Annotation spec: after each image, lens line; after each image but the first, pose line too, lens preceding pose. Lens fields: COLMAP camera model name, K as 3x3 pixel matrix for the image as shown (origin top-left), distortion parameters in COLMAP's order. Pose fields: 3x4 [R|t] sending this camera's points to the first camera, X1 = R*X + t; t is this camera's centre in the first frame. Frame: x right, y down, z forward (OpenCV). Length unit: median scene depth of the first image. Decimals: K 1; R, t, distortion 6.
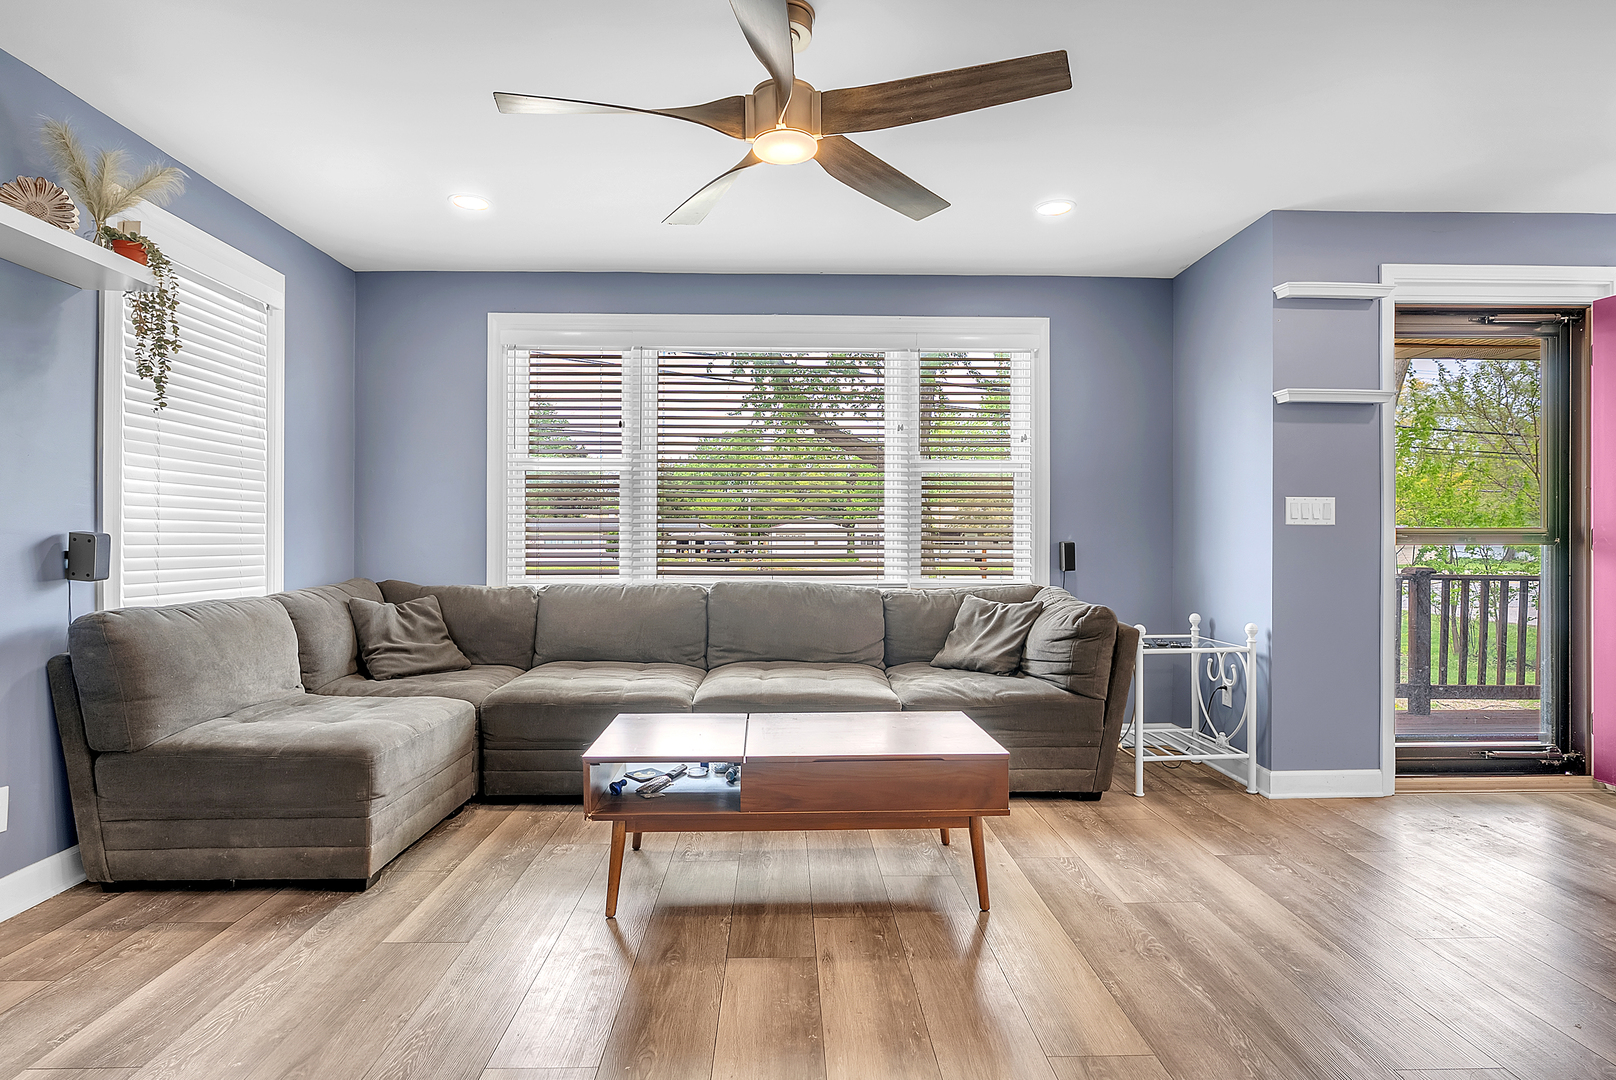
lens RADIAL K [[850.4, 0, 808.0], [0, 850.4, 540.0], [0, 0, 1]] dist [-0.004093, -0.000135]
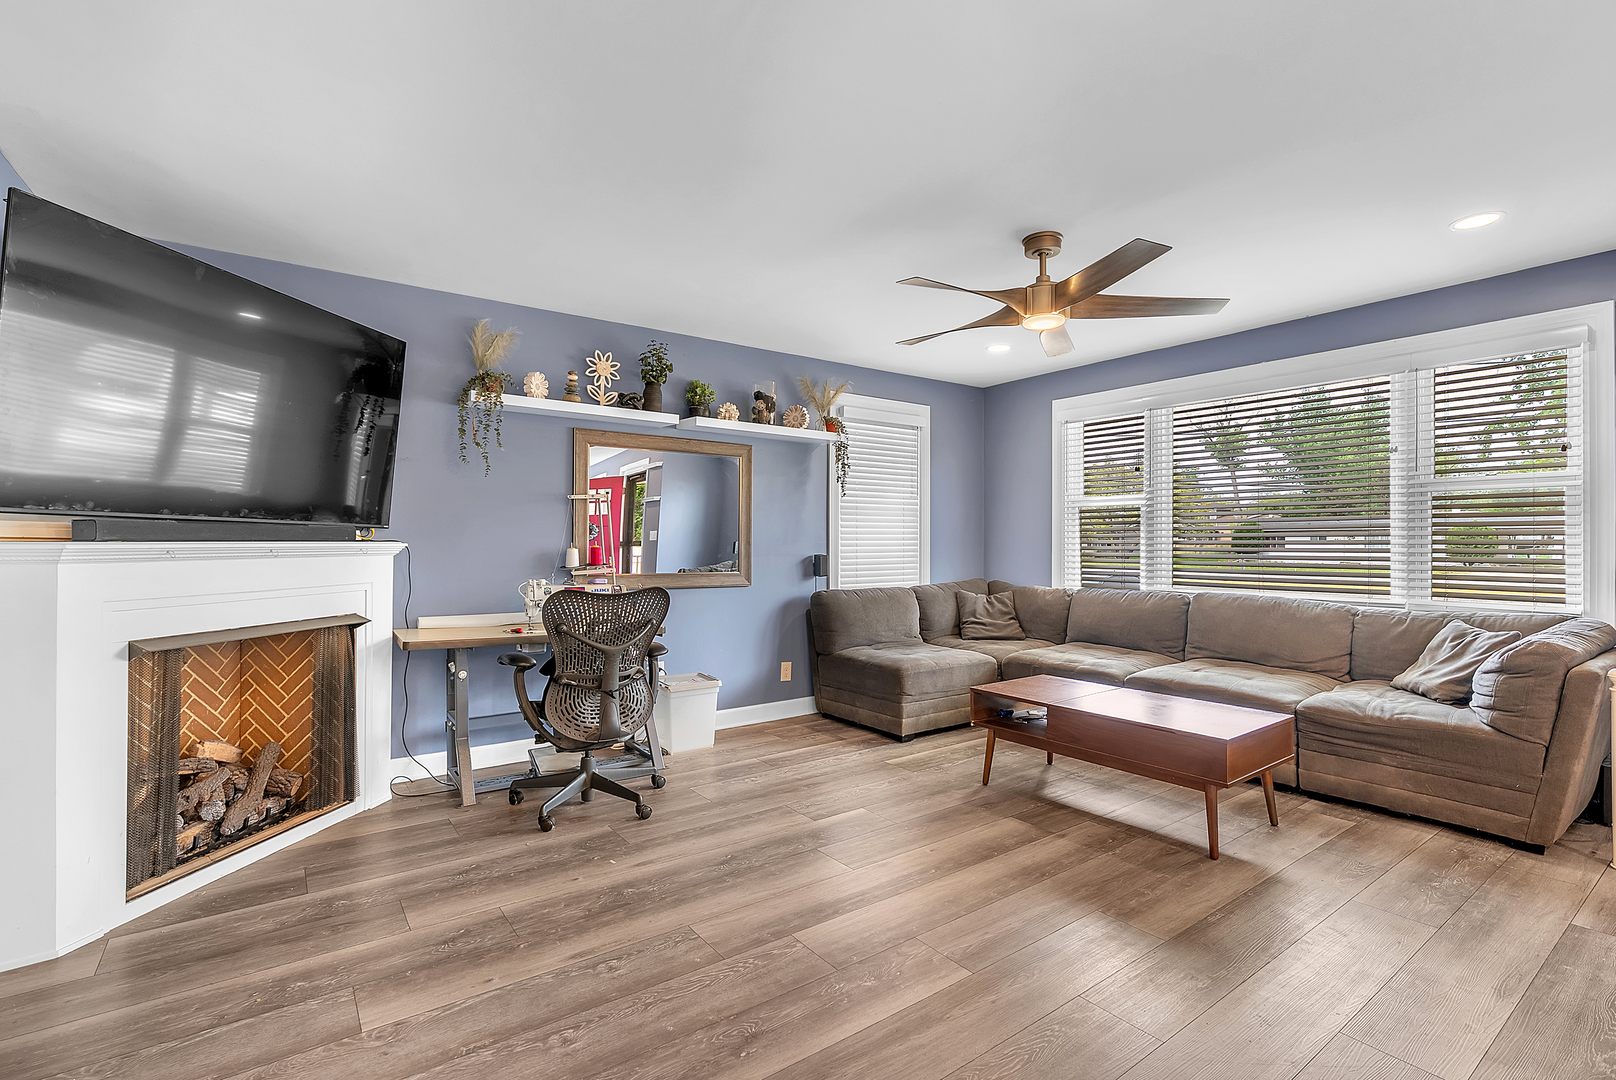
lens RADIAL K [[750.5, 0, 808.0], [0, 750.5, 540.0], [0, 0, 1]] dist [-0.000476, 0.000097]
pose [[0.564826, -0.003699, -0.825202, 0.571500], [0.004726, 0.999988, -0.001248, -0.034181], [0.825197, -0.003195, 0.564836, -0.103920]]
